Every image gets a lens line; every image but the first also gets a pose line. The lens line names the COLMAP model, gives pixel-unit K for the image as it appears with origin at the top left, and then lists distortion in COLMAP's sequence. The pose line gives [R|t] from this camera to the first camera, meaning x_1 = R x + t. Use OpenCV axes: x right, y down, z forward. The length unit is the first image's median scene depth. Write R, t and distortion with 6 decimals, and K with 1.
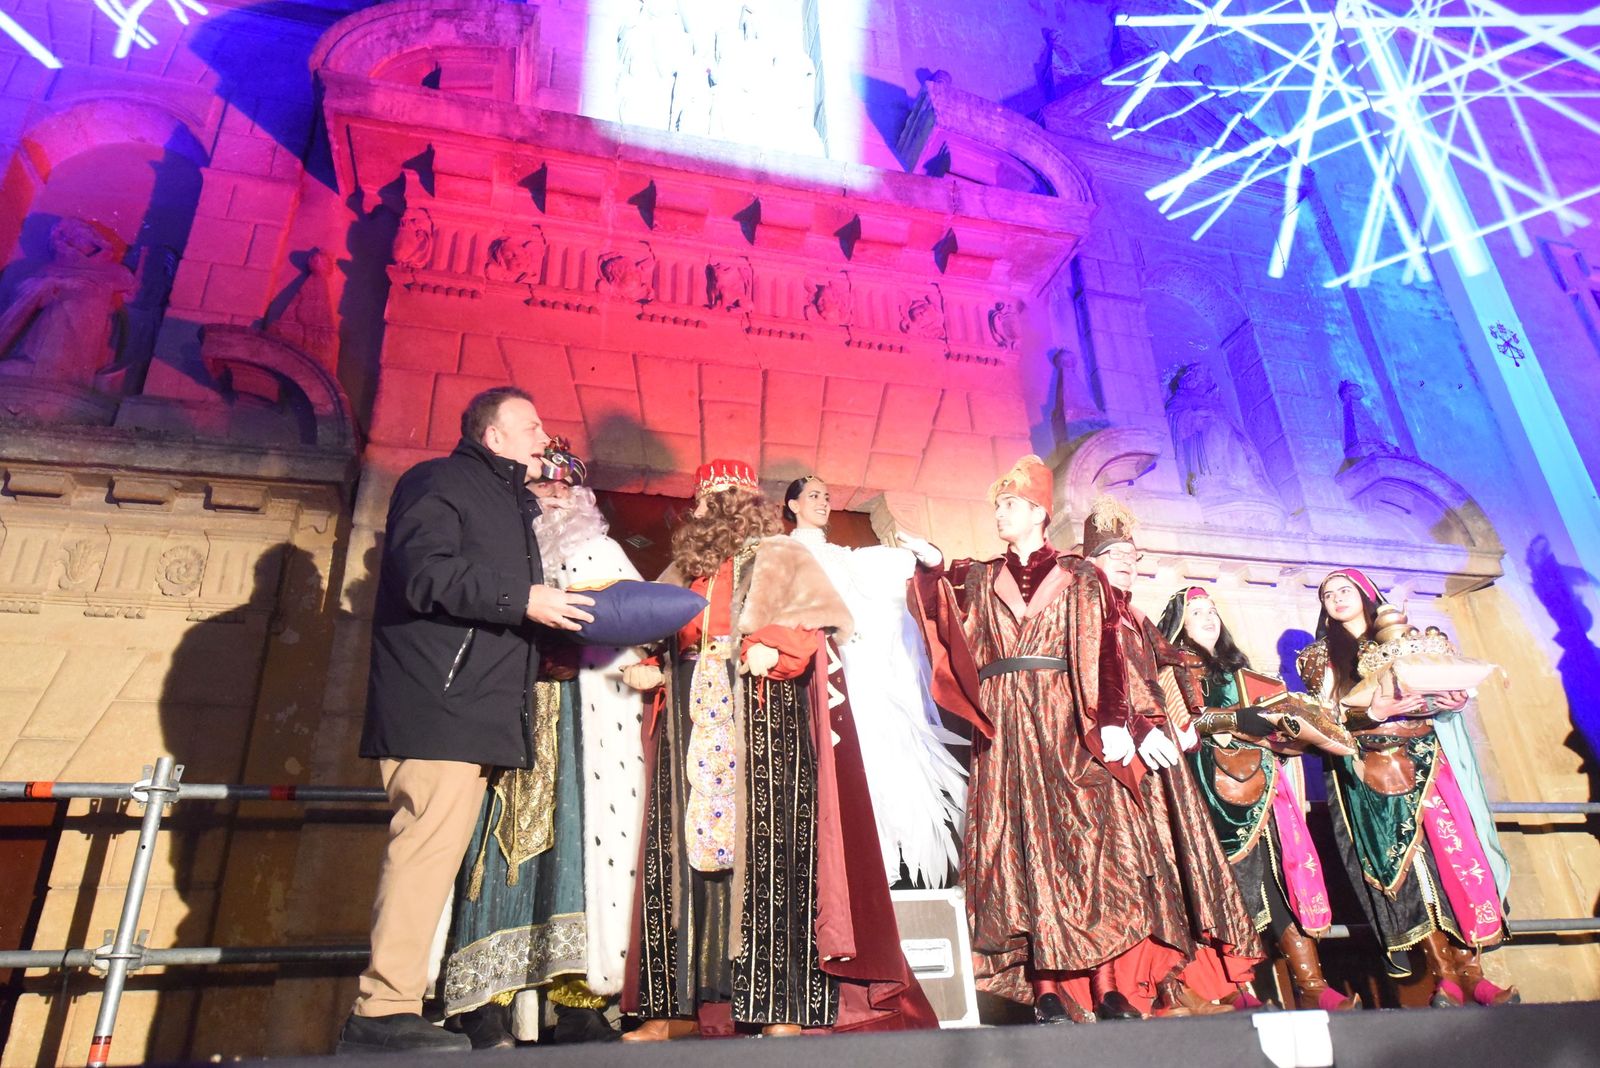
lens RADIAL K [[1046.6, 0, 754.2], [0, 1046.6, 532.0], [0, 0, 1]] dist [0.006718, -0.000620]
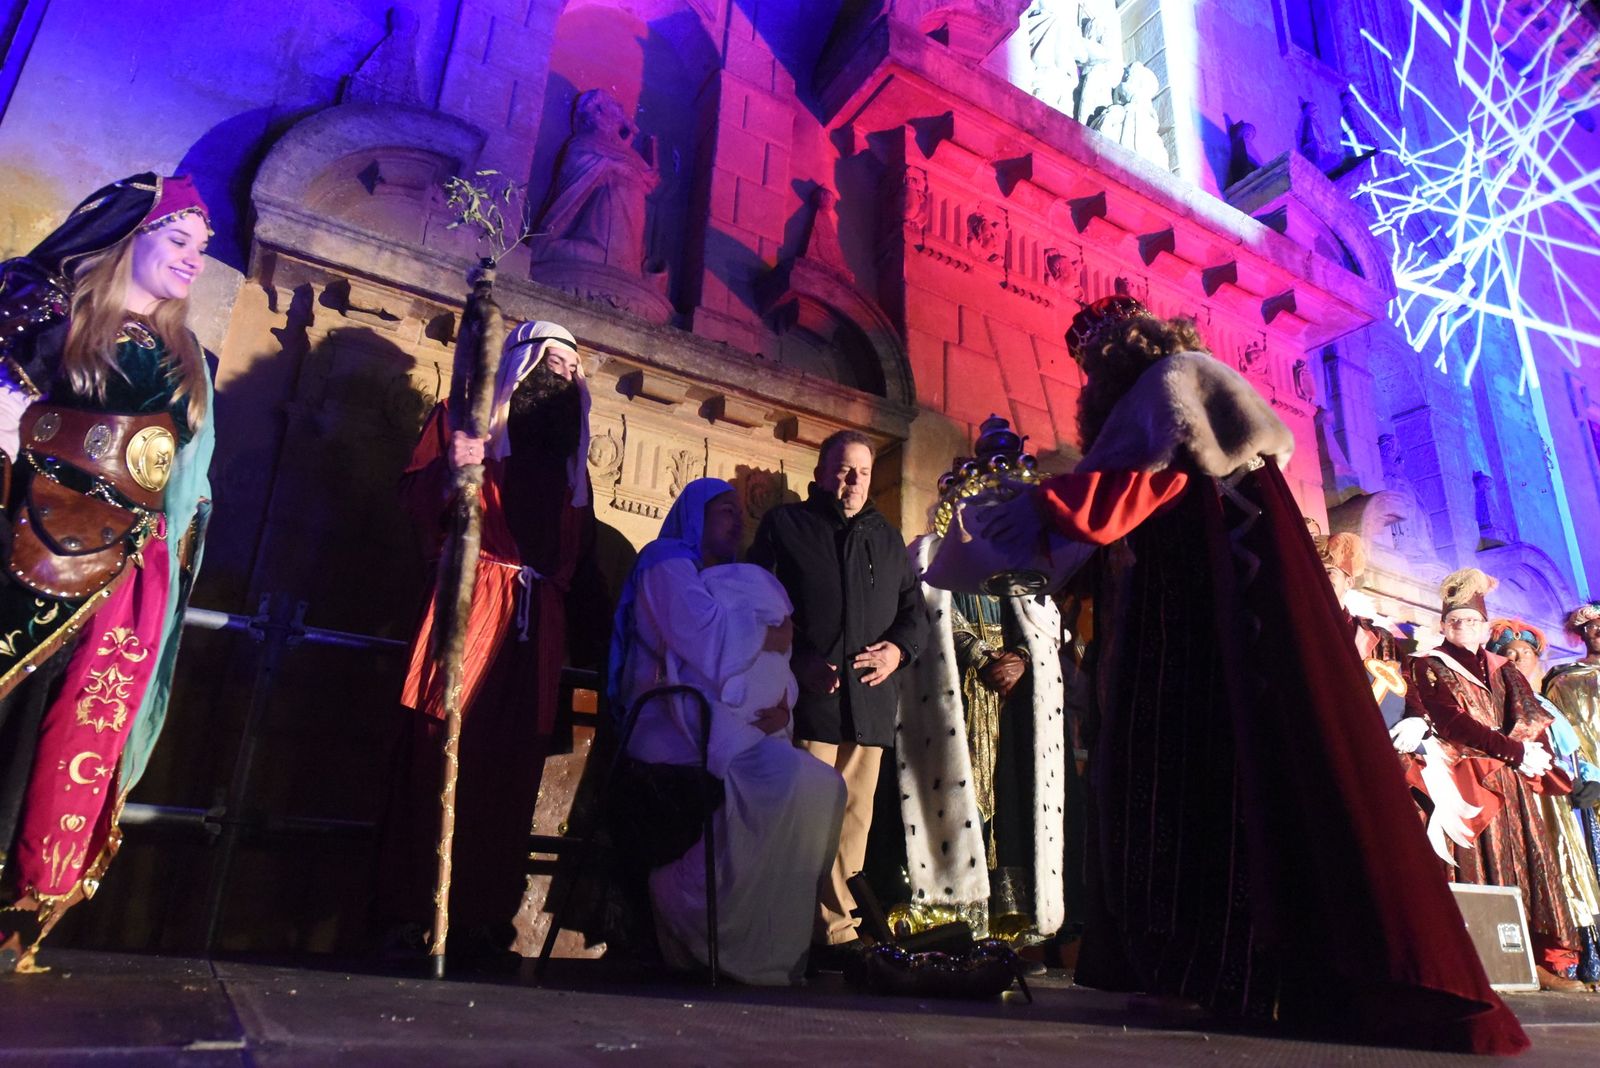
lens RADIAL K [[1046.6, 0, 848.7], [0, 1046.6, 533.4], [0, 0, 1]] dist [0.006718, -0.000620]
pose [[0.953018, 0.178138, 0.244998, -0.551709], [-0.199489, 0.977737, 0.065079, -0.009313], [-0.227951, -0.110896, 0.967337, -0.024207]]
